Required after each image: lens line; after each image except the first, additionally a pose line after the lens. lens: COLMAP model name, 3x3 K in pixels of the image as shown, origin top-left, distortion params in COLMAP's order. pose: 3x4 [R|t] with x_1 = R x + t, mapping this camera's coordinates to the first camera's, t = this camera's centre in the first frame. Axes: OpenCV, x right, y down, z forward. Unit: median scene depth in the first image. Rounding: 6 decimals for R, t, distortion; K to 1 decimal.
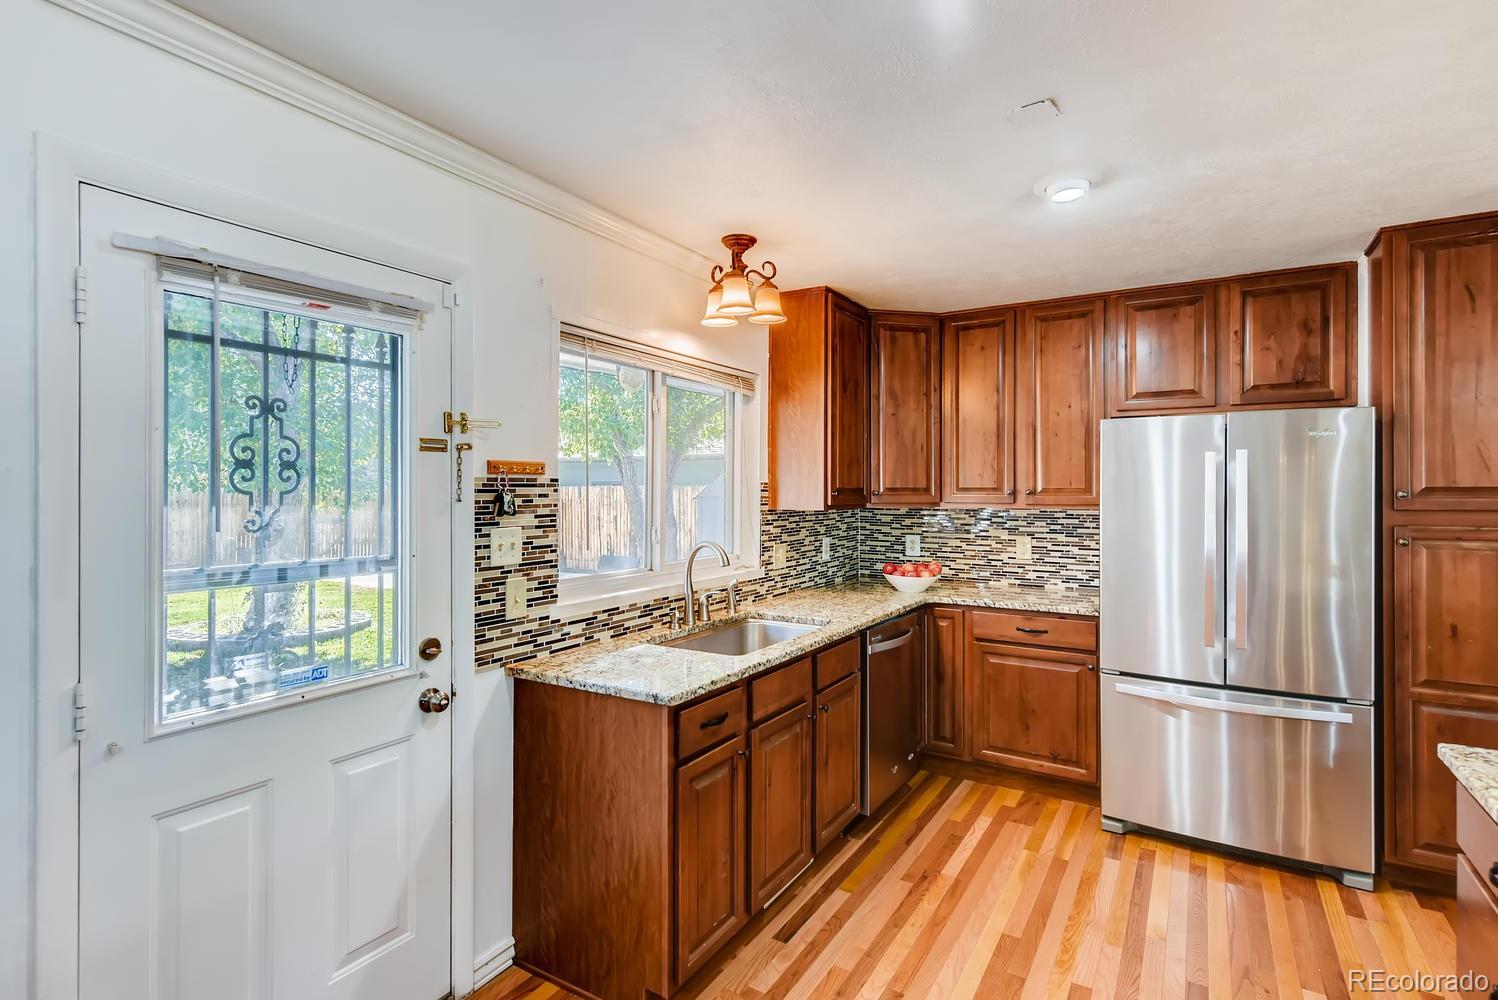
lens RADIAL K [[732.2, 0, 739.5], [0, 732.2, 488.9], [0, 0, 1]] dist [0.010422, -0.002830]
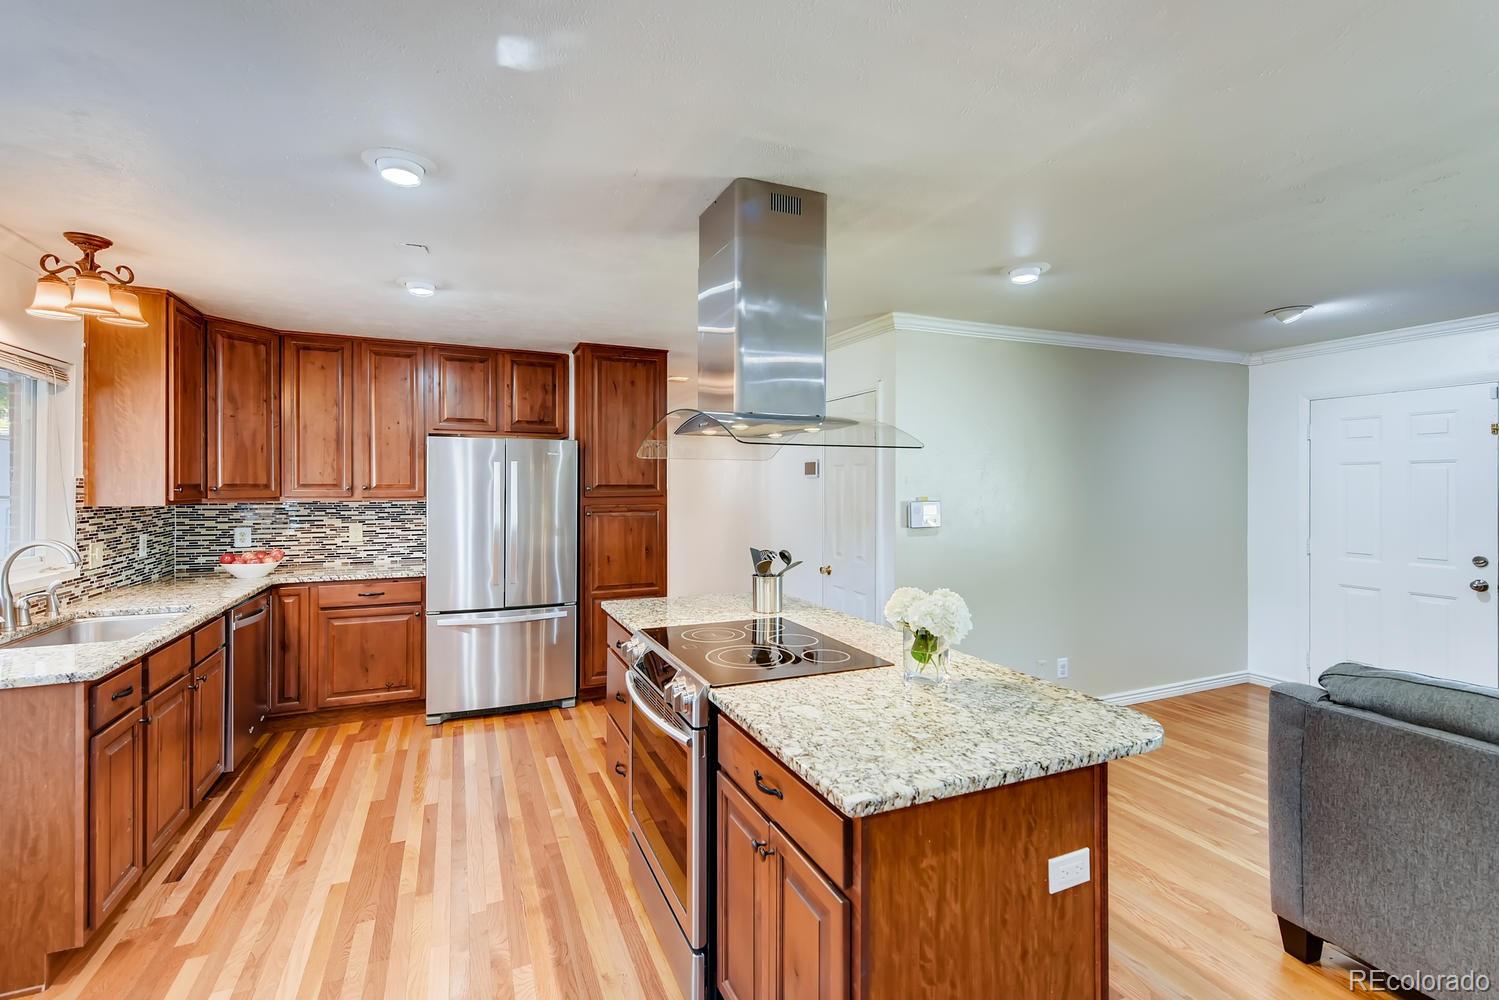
lens RADIAL K [[677.6, 0, 748.5], [0, 677.6, 482.6], [0, 0, 1]] dist [0.008638, -0.000675]
pose [[0.567602, 0.003766, 0.823294, -0.265116], [-0.002728, 0.999993, -0.002694, -0.004099], [-0.823298, -0.000717, 0.567608, -0.287799]]
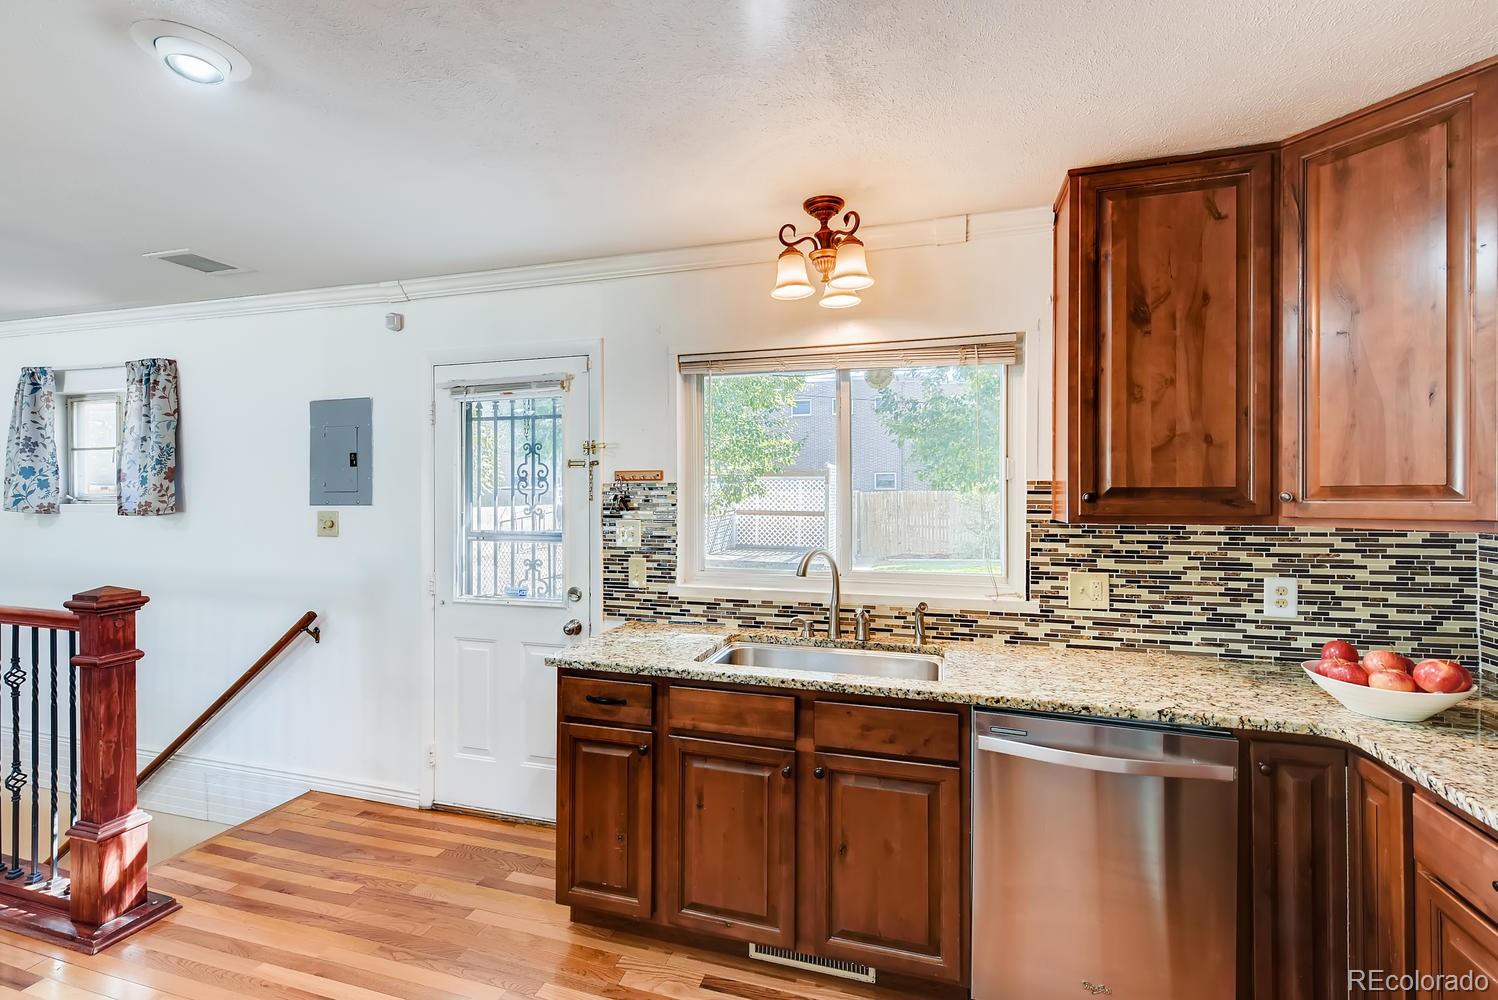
lens RADIAL K [[677.2, 0, 777.8], [0, 677.2, 496.6], [0, 0, 1]] dist [0.008638, -0.000675]
pose [[0.258991, 0.002847, -0.965876, 0.784012], [0.001709, 0.999993, 0.003406, 0.004636], [0.965878, -0.002532, 0.258984, 0.758326]]
